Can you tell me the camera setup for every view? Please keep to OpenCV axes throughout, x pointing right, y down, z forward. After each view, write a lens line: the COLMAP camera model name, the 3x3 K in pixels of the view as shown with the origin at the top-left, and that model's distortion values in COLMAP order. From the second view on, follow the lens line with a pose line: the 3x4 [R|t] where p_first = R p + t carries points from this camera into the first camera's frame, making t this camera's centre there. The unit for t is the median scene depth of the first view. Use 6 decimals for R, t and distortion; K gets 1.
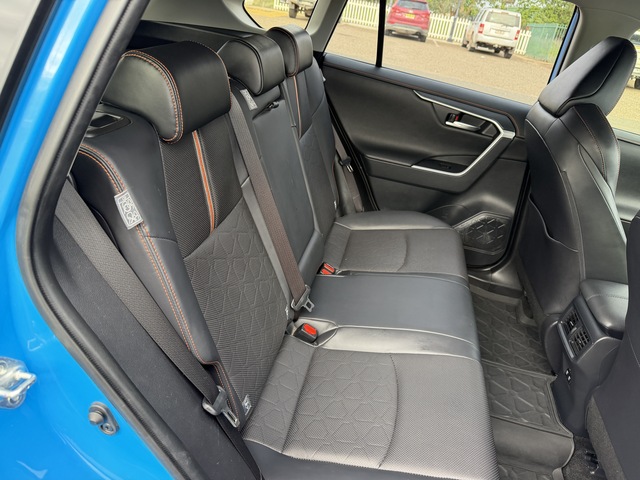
lens RADIAL K [[449.4, 0, 316.5], [0, 449.4, 238.4], [0, 0, 1]] dist [0.007445, -0.008637]
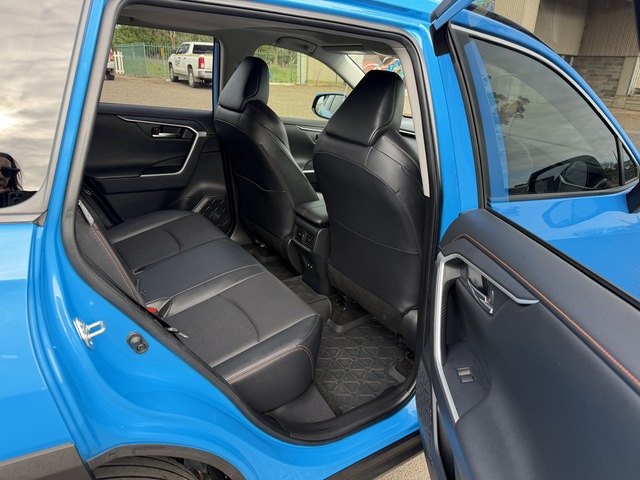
lens RADIAL K [[449.4, 0, 316.5], [0, 449.4, 238.4], [0, 0, 1]] dist [0.007445, -0.008637]
pose [[0.698176, -0.344330, 0.627684, -0.270858], [0.368421, 0.924545, 0.097384, 0.047965], [-0.613854, 0.163261, 0.772353, -0.178090]]
